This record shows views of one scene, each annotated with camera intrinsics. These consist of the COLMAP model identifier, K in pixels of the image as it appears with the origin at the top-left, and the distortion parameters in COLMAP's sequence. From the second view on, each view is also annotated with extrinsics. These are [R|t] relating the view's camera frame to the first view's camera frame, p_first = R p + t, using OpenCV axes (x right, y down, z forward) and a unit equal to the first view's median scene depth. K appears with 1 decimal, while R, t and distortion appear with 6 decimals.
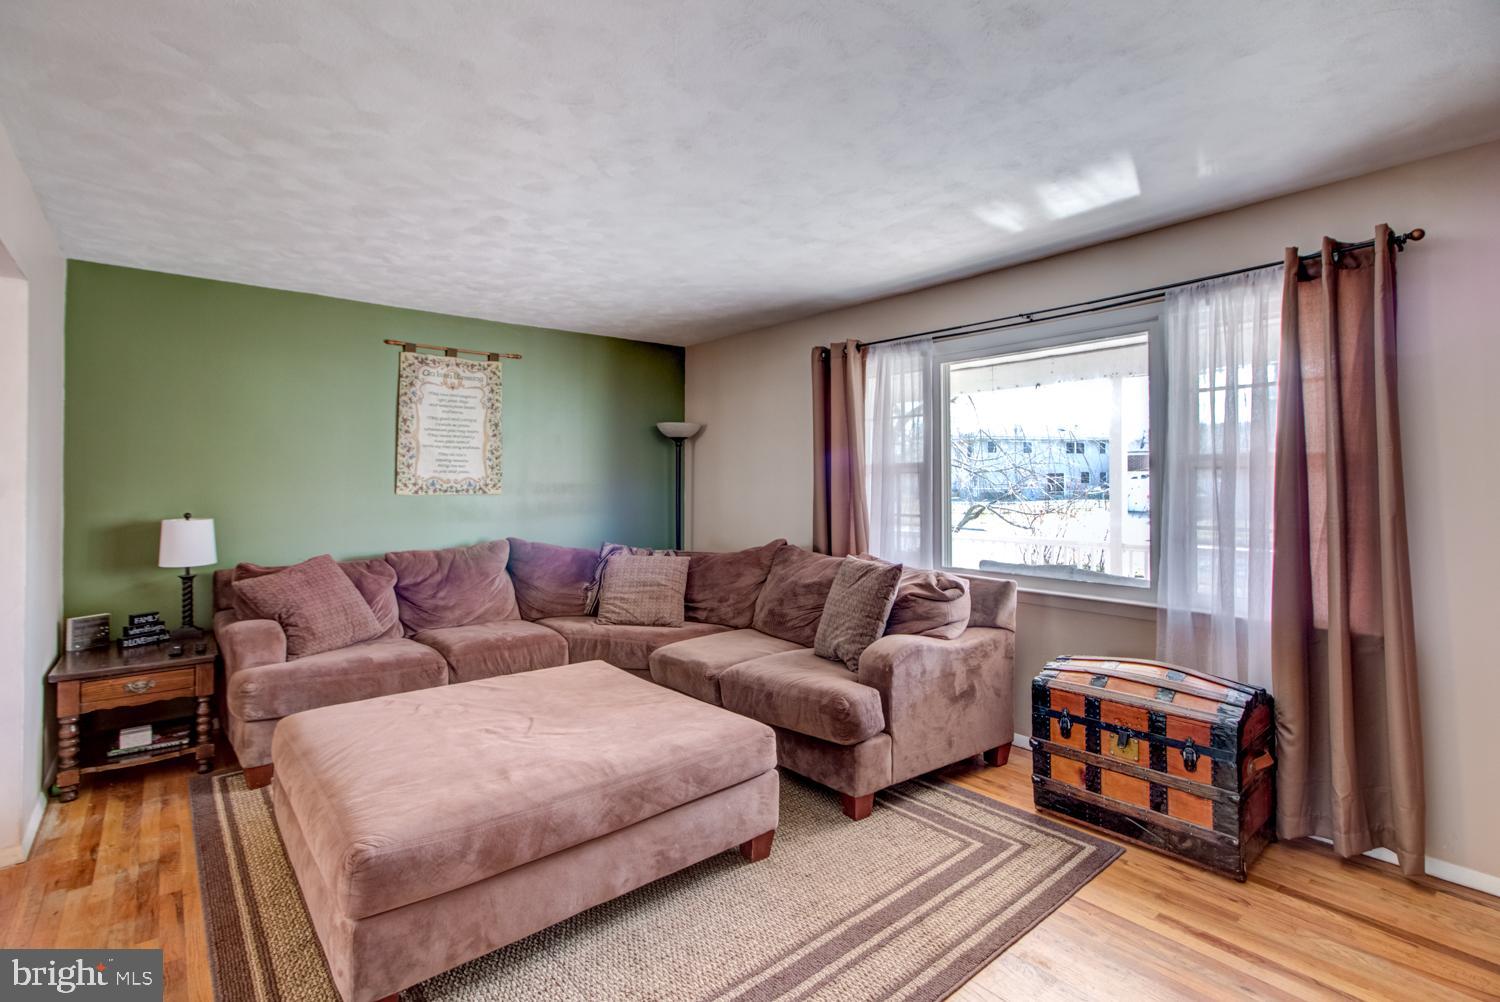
lens RADIAL K [[708.3, 0, 750.1], [0, 708.3, 465.7], [0, 0, 1]] dist [-0.007996, 0.001365]
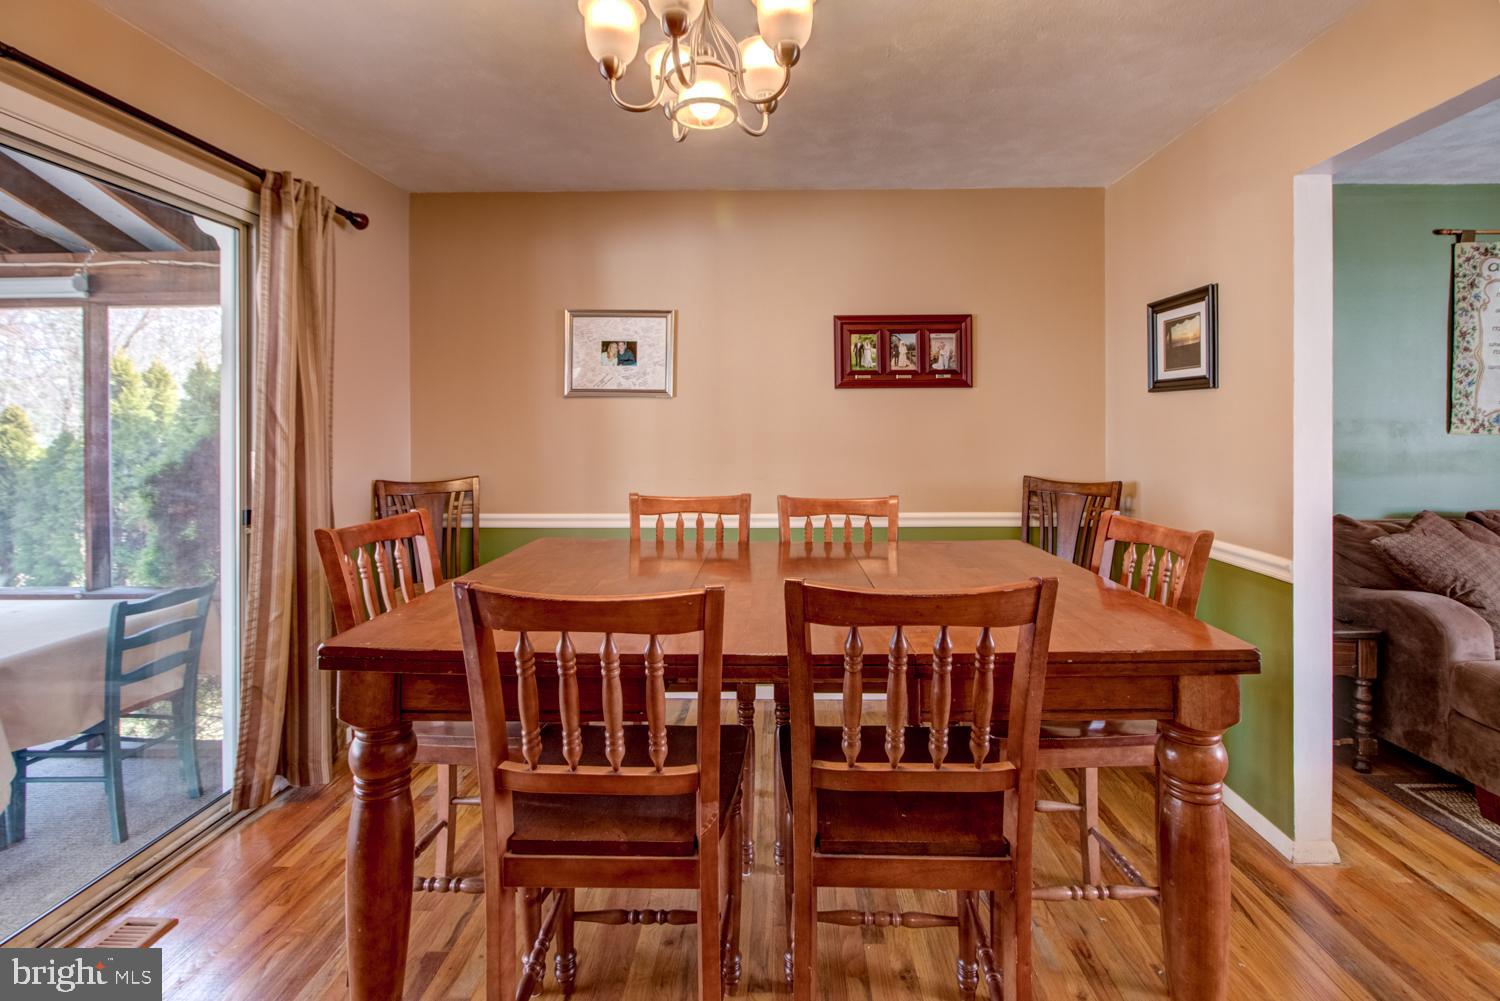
lens RADIAL K [[715.1, 0, 759.3], [0, 715.1, 421.0], [0, 0, 1]] dist [-0.004496, 0.000139]
pose [[0.744098, -0.002288, -0.668067, -0.573305], [0.018291, 0.999689, 0.016948, 0.000903], [0.667820, -0.024830, 0.743908, -0.059638]]
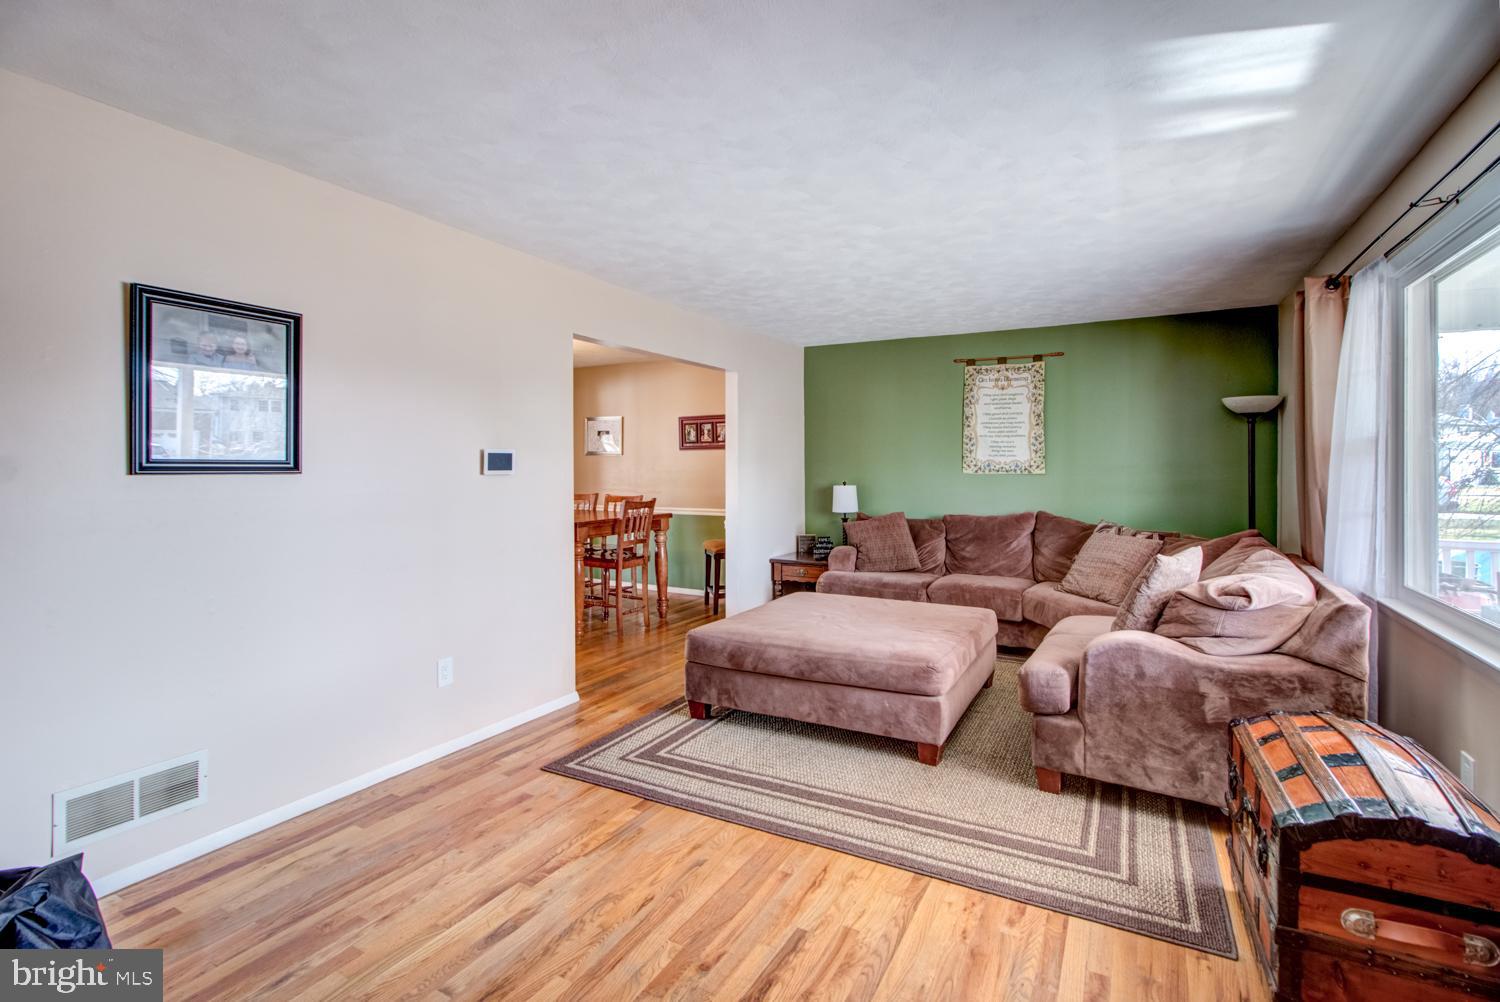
lens RADIAL K [[695.3, 0, 779.5], [0, 695.3, 465.1], [0, 0, 1]] dist [-0.010419, 0.000657]
pose [[0.382226, 0.000033, -0.924069, 0.626726], [0.022017, 0.999716, 0.009142, 0.005930], [0.923806, -0.023840, 0.382117, 0.178881]]
